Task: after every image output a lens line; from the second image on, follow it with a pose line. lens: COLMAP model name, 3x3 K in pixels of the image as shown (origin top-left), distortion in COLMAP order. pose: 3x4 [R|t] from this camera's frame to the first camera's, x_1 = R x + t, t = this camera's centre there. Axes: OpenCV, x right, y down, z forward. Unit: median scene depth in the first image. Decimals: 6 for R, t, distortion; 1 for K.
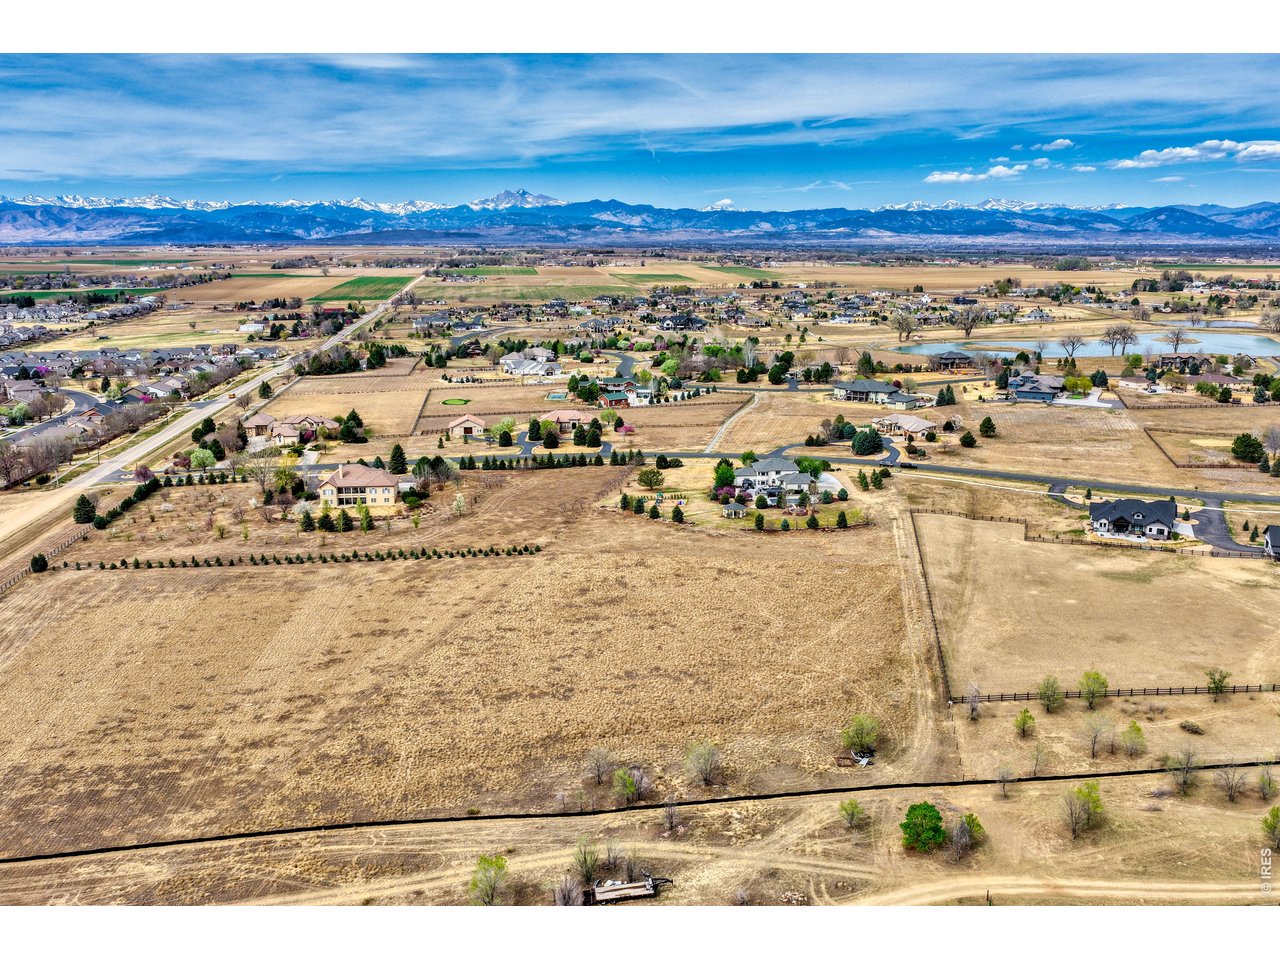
lens RADIAL K [[1068.7, 0, 633.2], [0, 1068.7, 524.7], [0, 0, 1]] dist [-0.010543, 0.032091]
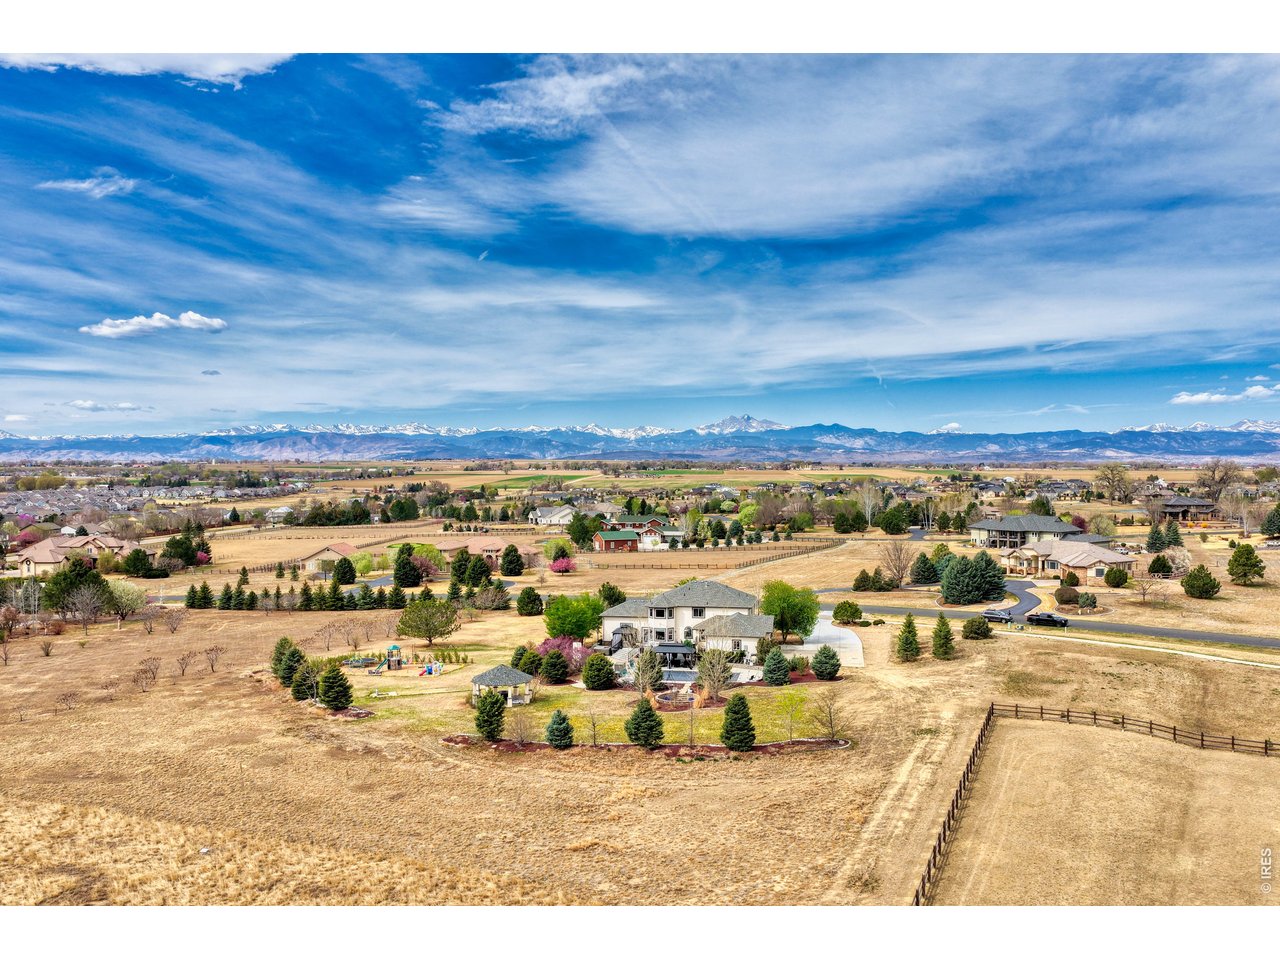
lens RADIAL K [[1068.7, 0, 644.9], [0, 1068.7, 535.5], [0, 0, 1]] dist [-0.010543, 0.032091]
pose [[0.980002, 0.017087, -0.198255, 0.052483], [-0.055434, 0.980309, -0.189529, 0.000567], [0.191112, 0.196729, 0.961652, 0.156687]]
